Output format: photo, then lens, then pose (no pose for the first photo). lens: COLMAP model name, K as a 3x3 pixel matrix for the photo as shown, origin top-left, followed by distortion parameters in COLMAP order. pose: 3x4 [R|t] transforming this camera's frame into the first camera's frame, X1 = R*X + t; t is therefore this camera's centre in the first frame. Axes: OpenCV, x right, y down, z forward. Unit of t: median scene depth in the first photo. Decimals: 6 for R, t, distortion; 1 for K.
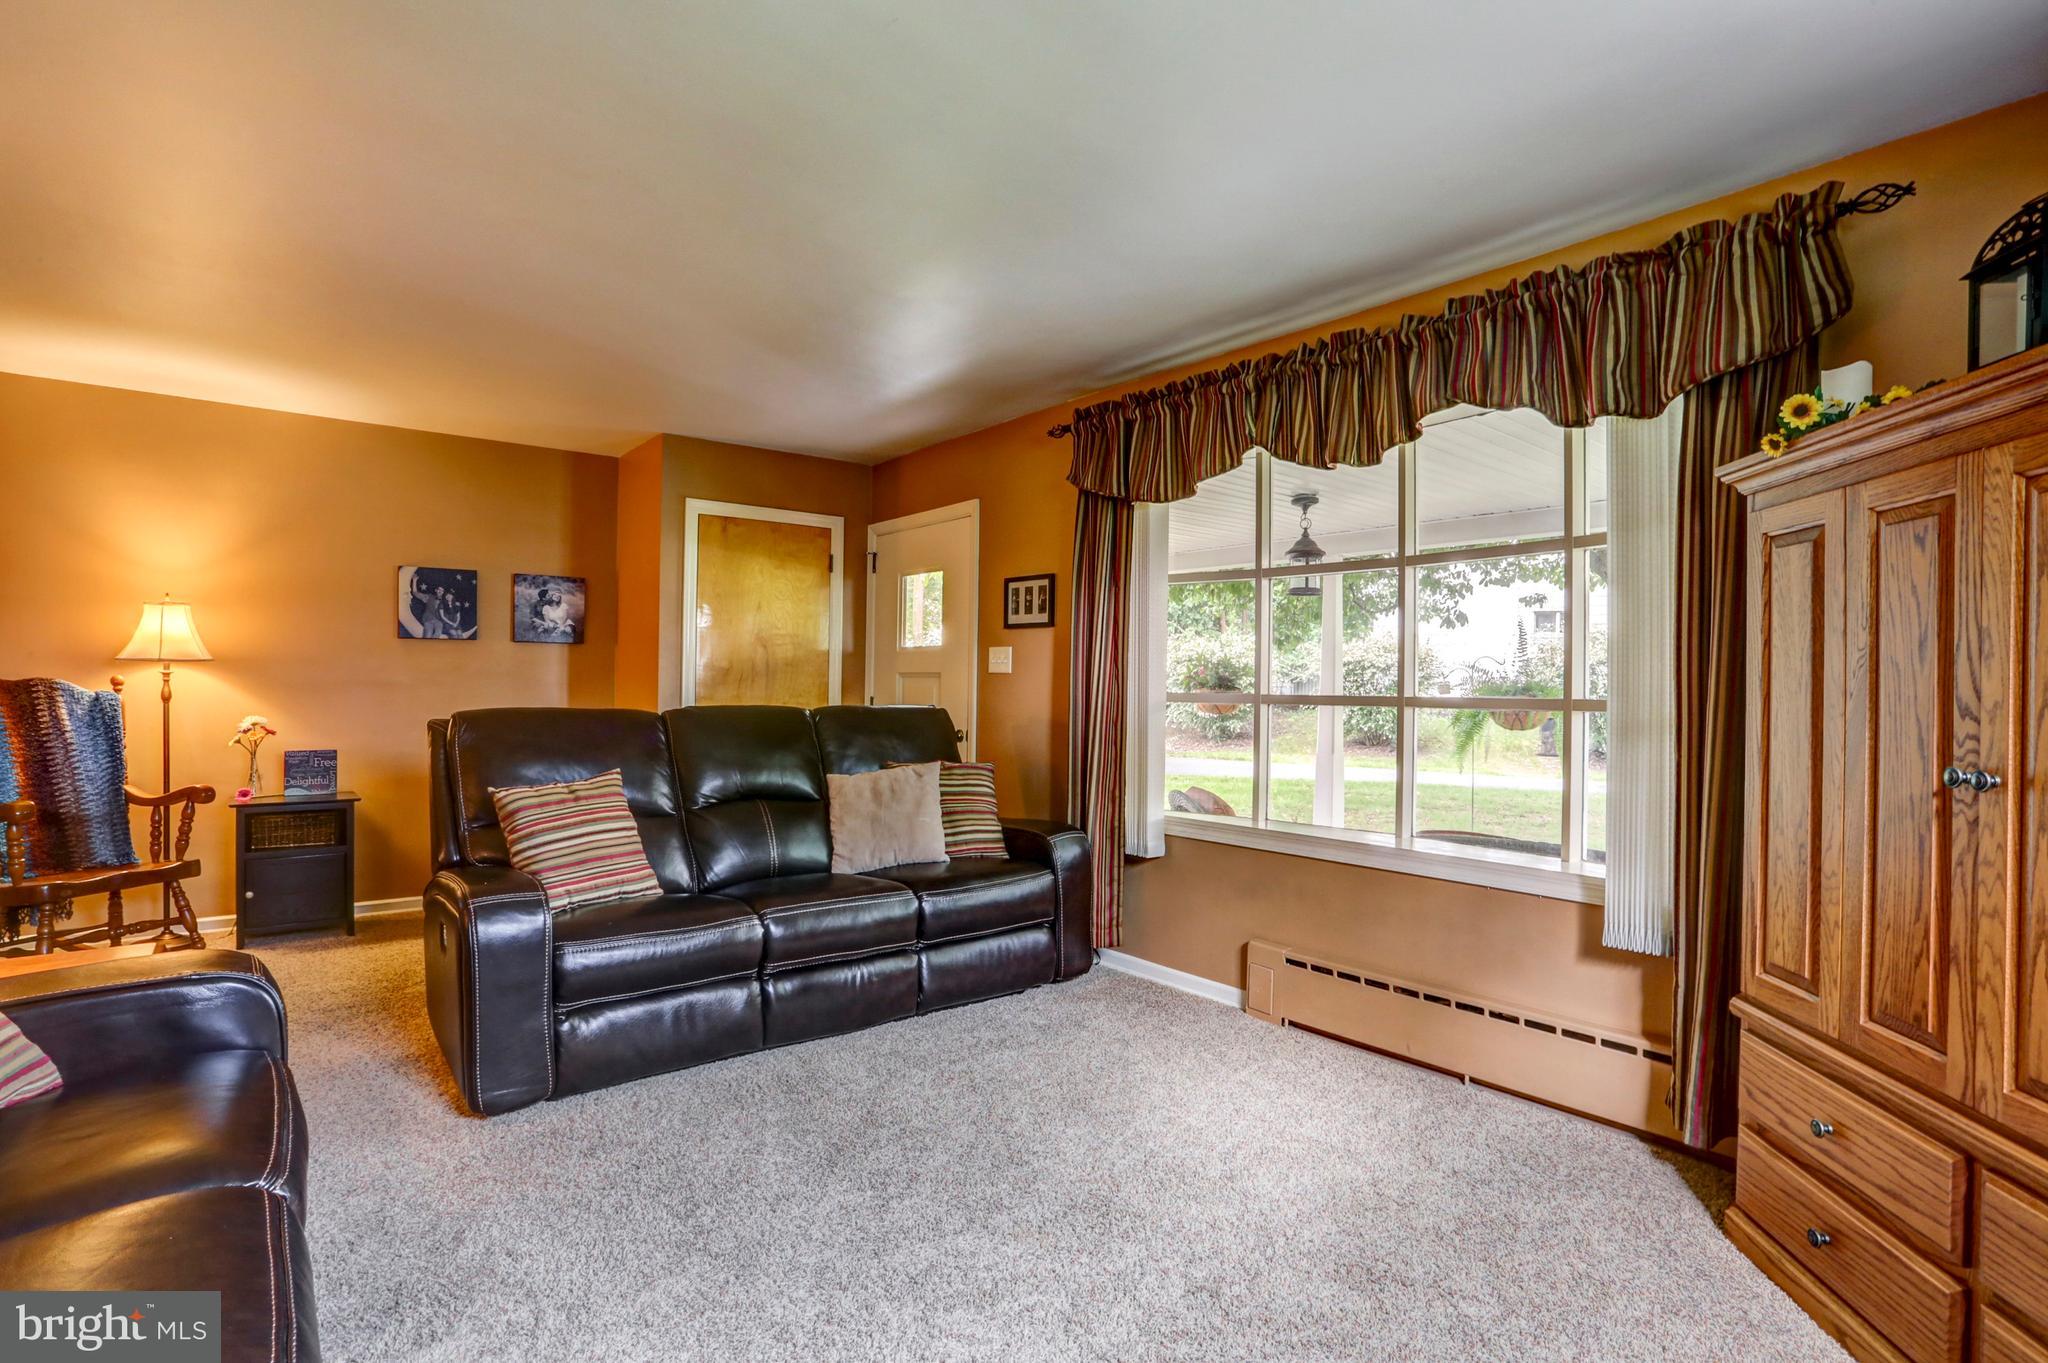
lens RADIAL K [[987.0, 0, 1019.7], [0, 987.0, 679.7], [0, 0, 1]] dist [-0.063480, 0.015374]
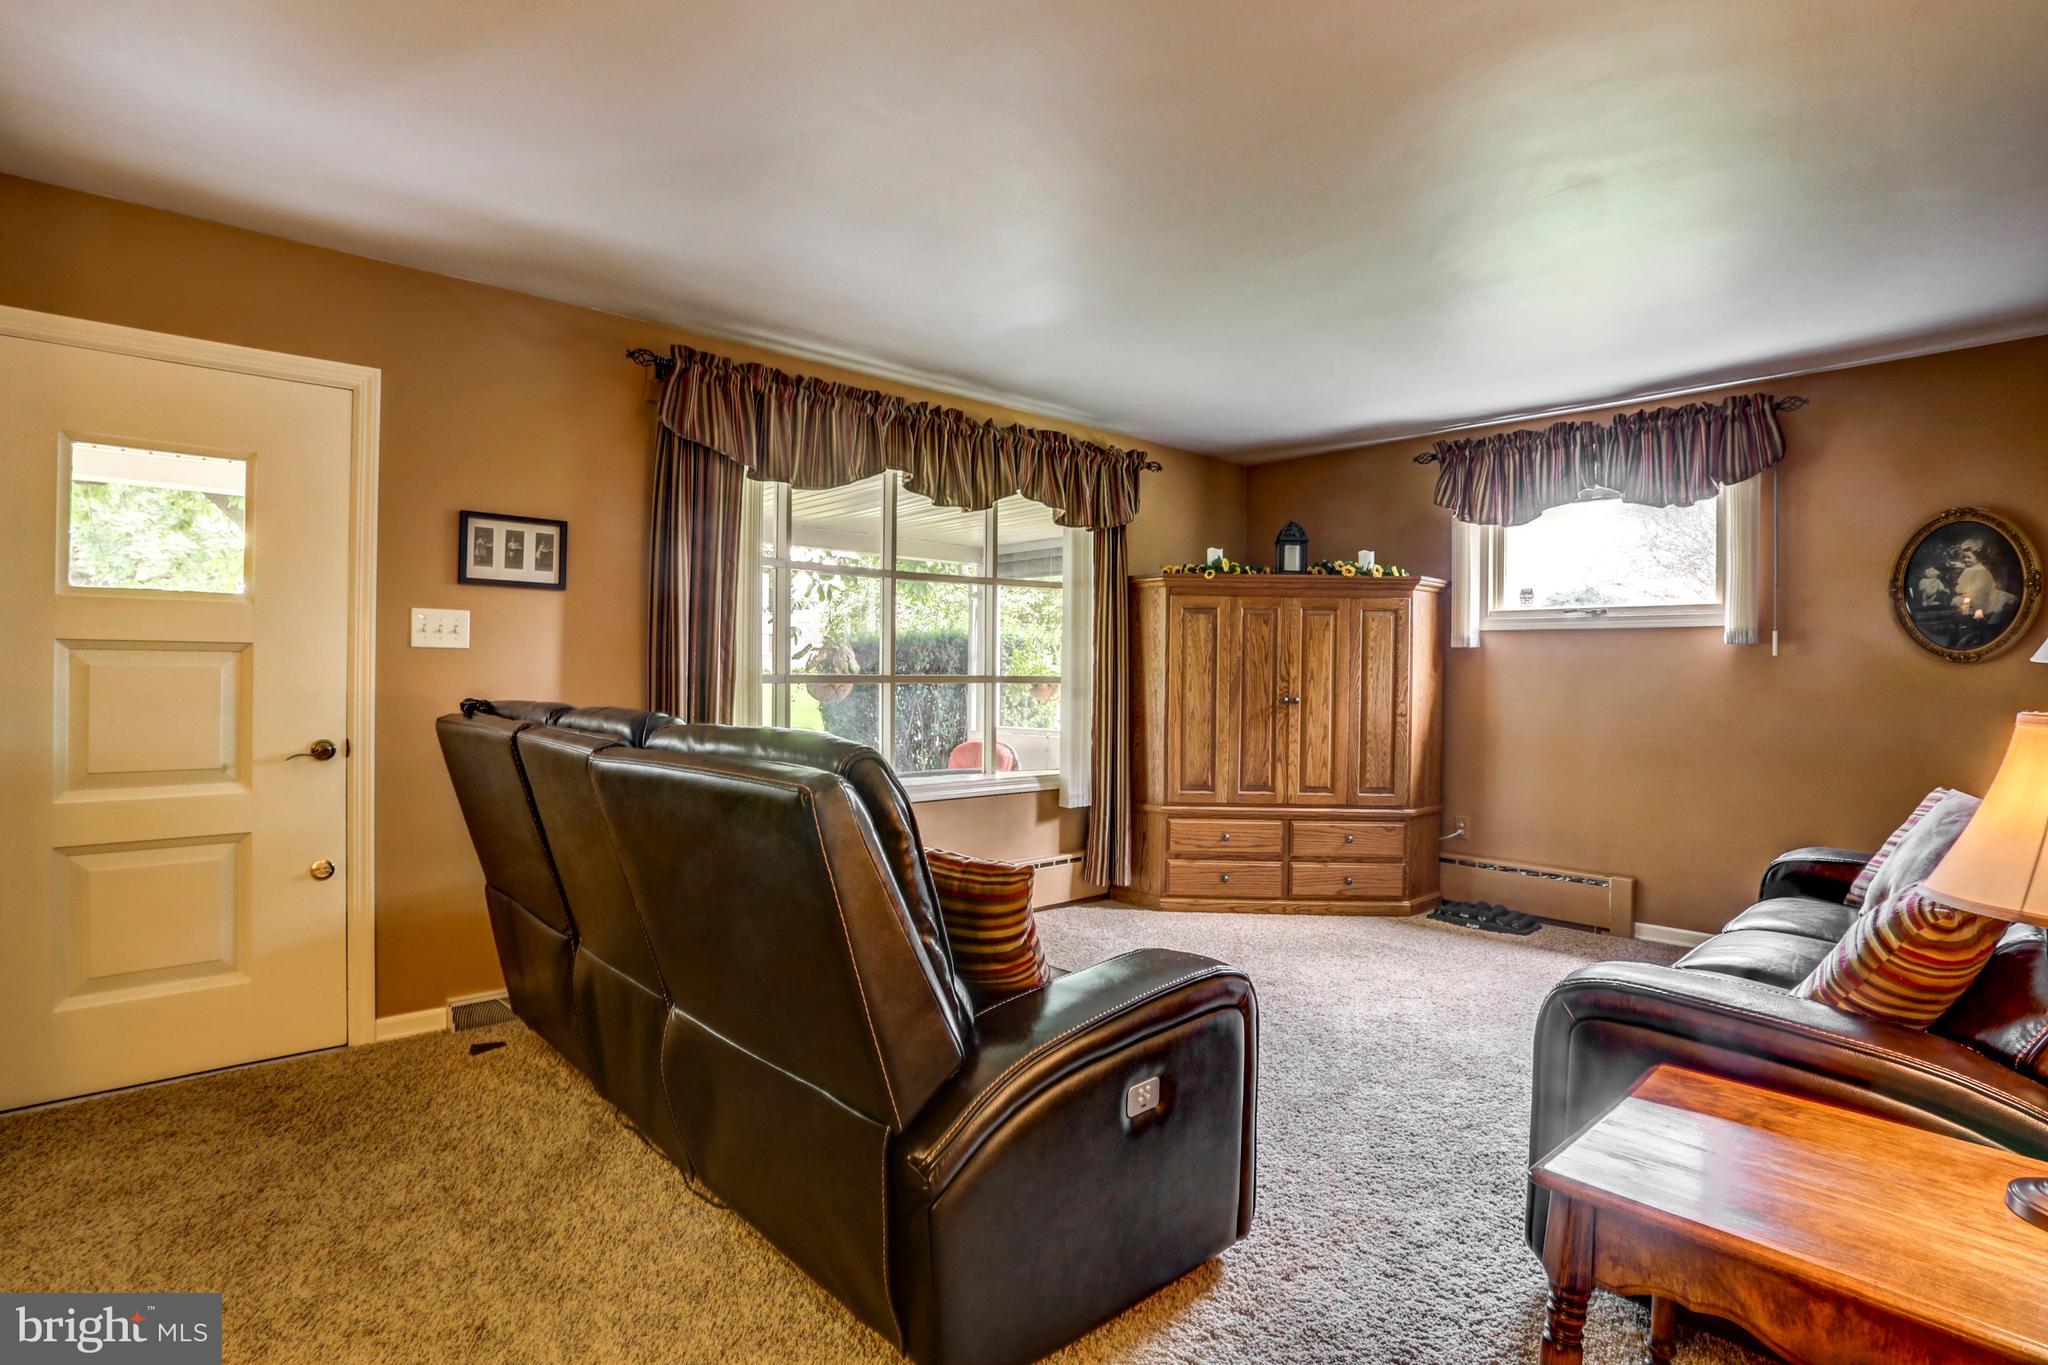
lens RADIAL K [[987.0, 0, 1021.2], [0, 987.0, 679.7], [0, 0, 1]] dist [-0.063480, 0.015374]
pose [[-0.055437, -0.017692, 0.998305, -0.894989], [-0.013960, 0.999759, 0.016942, -0.002697], [-0.998365, -0.012997, -0.055671, 0.829145]]
